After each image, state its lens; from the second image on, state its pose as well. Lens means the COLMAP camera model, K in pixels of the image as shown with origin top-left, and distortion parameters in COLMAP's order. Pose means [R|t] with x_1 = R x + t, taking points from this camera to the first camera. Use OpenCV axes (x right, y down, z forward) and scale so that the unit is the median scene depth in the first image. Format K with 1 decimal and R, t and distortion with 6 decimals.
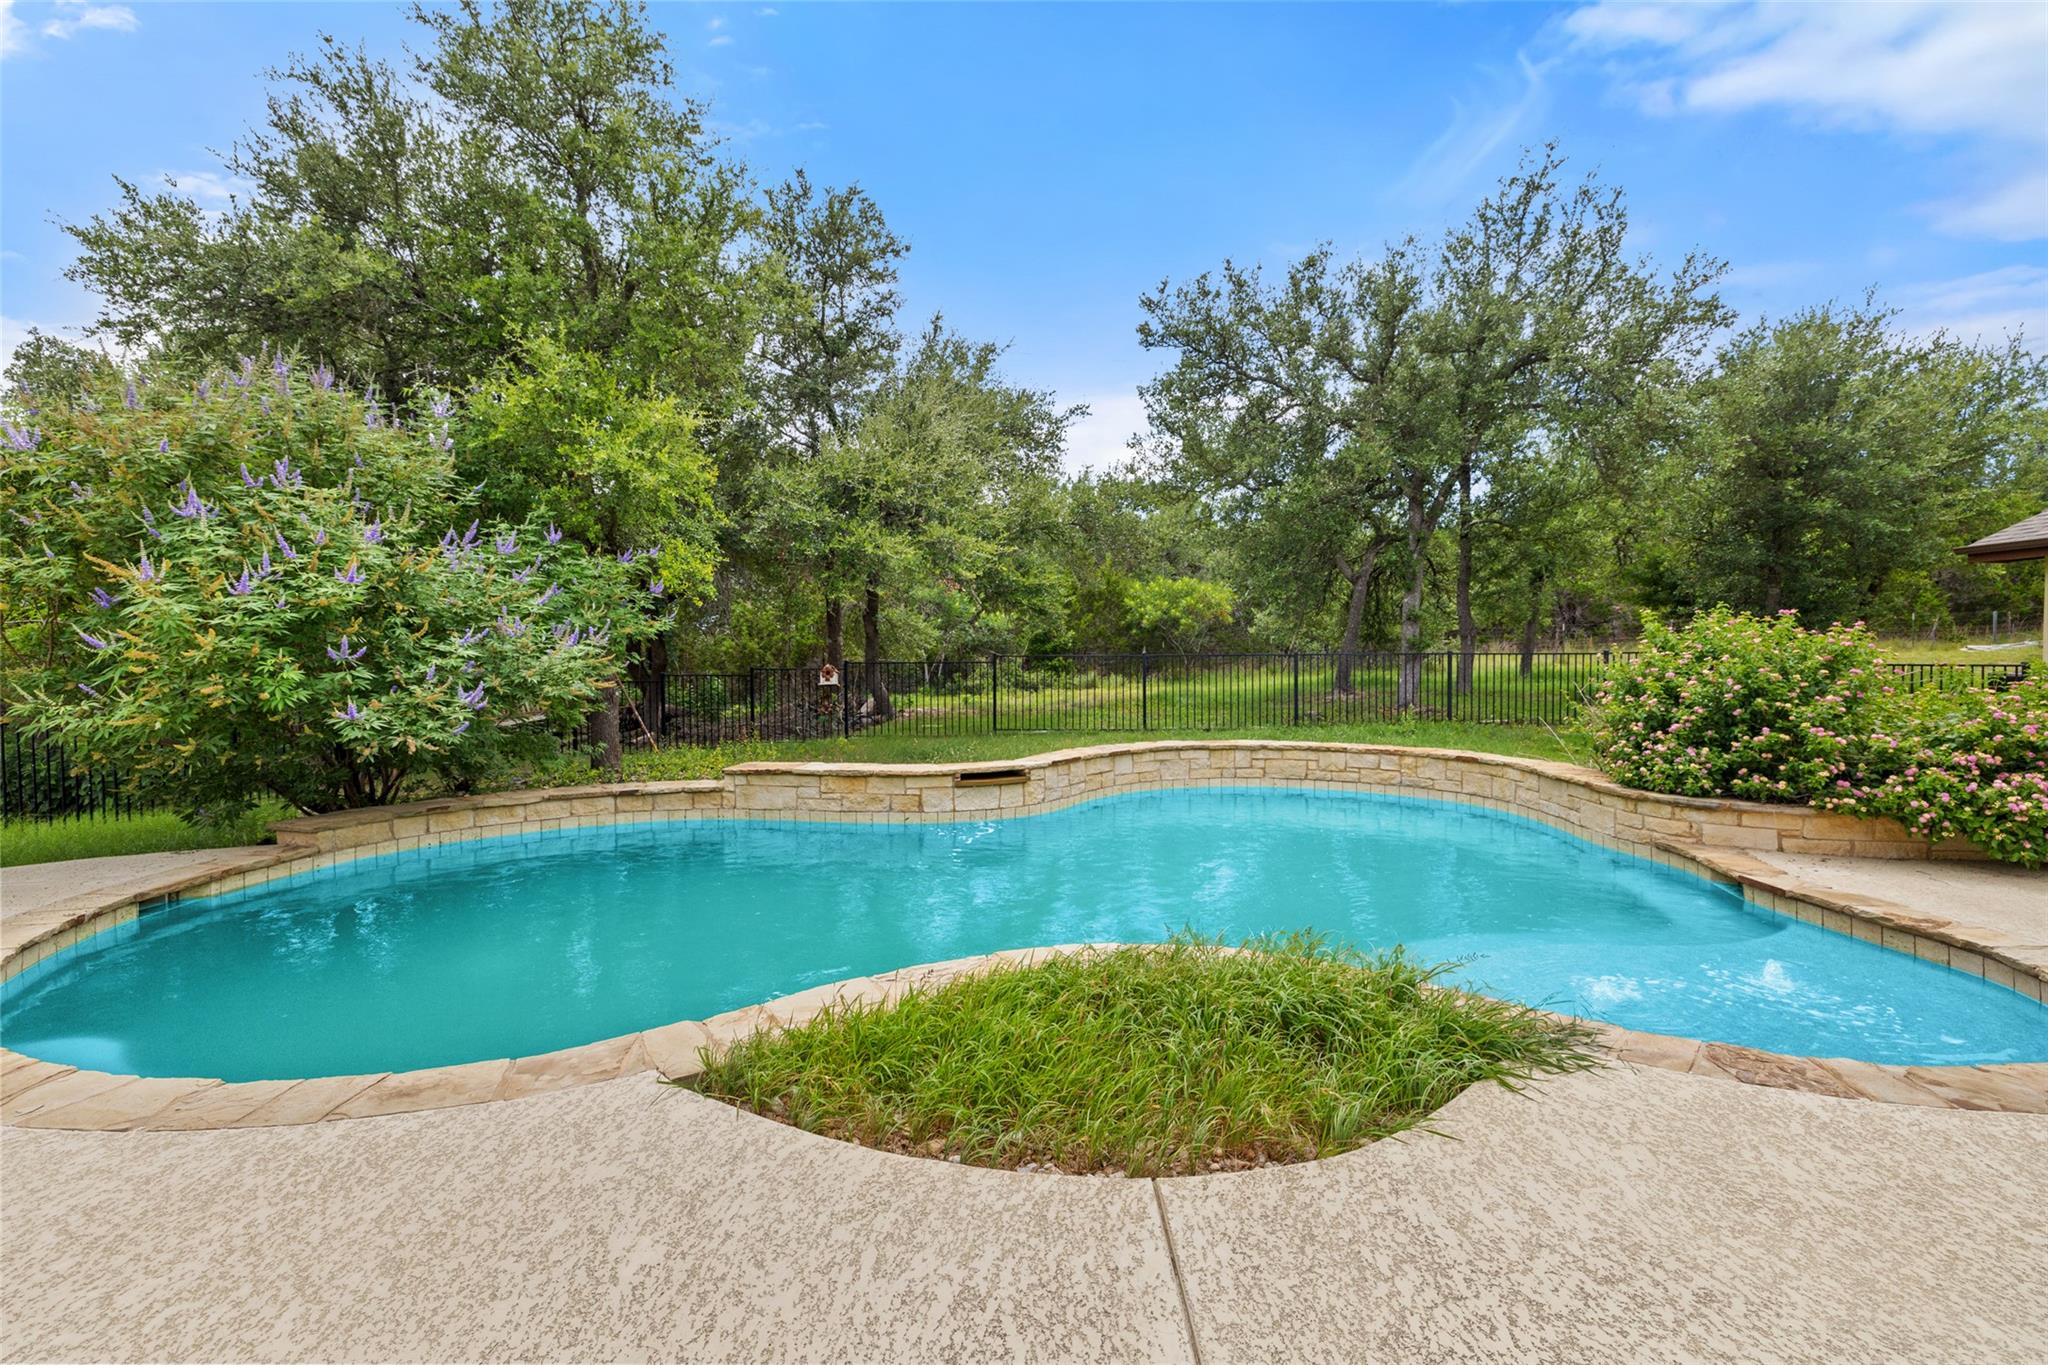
lens RADIAL K [[857.7, 0, 1016.7], [0, 857.7, 689.7], [0, 0, 1]] dist [0.002013, 0.000206]
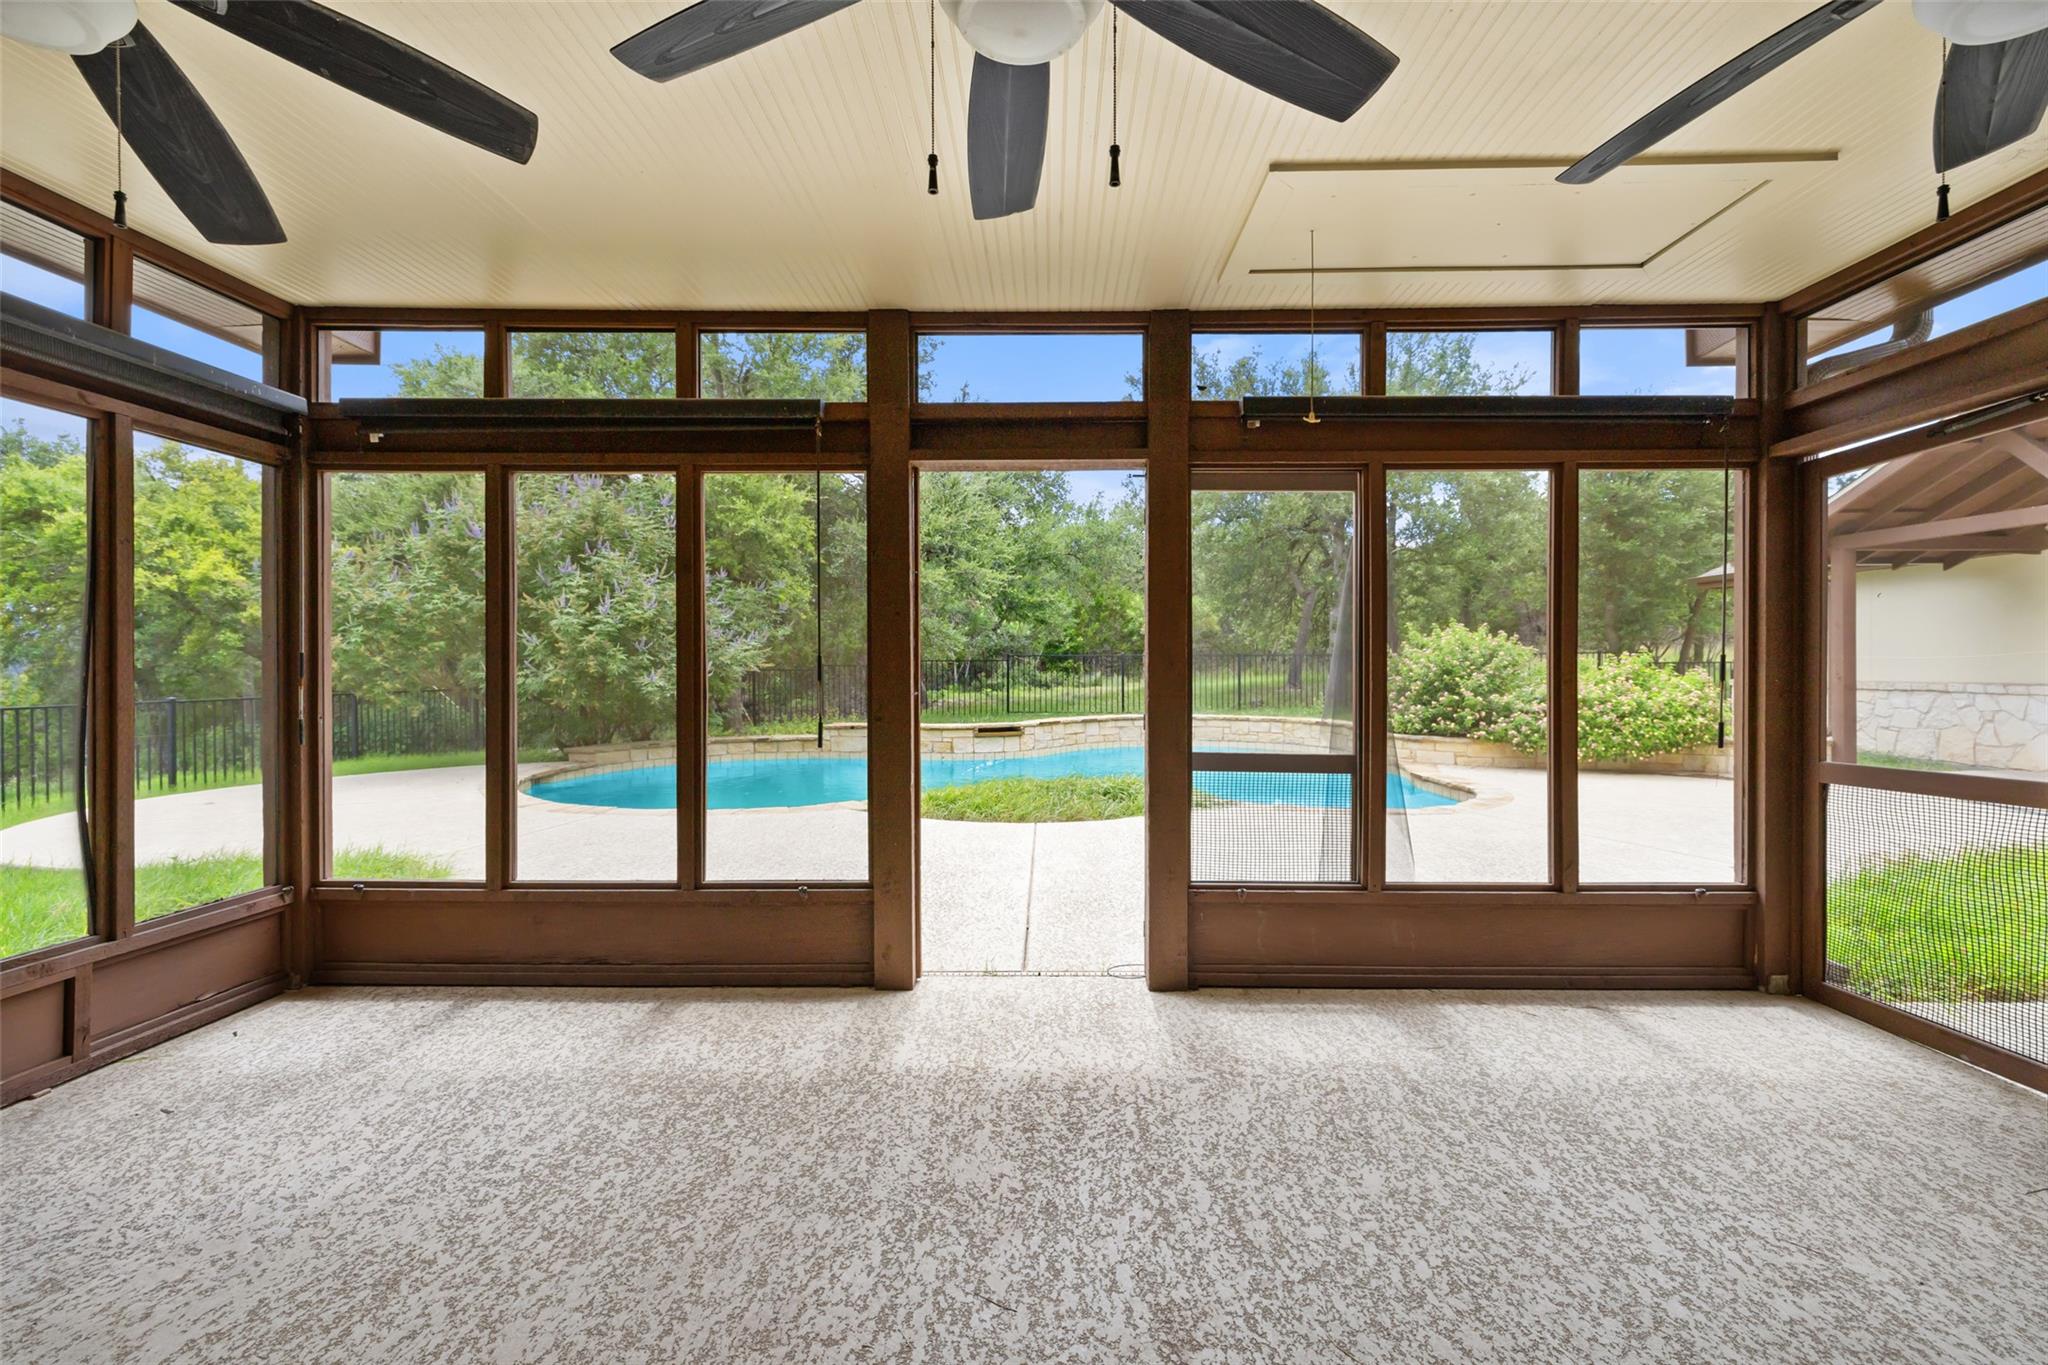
lens RADIAL K [[857.7, 0, 1033.4], [0, 857.7, 677.7], [0, 0, 1]] dist [0.002013, 0.000206]
pose [[0.999910, 0.002677, -0.013113, 0.040495], [-0.002977, 0.999732, -0.022943, 0.032032], [0.013048, 0.022980, 0.999651, -0.405956]]
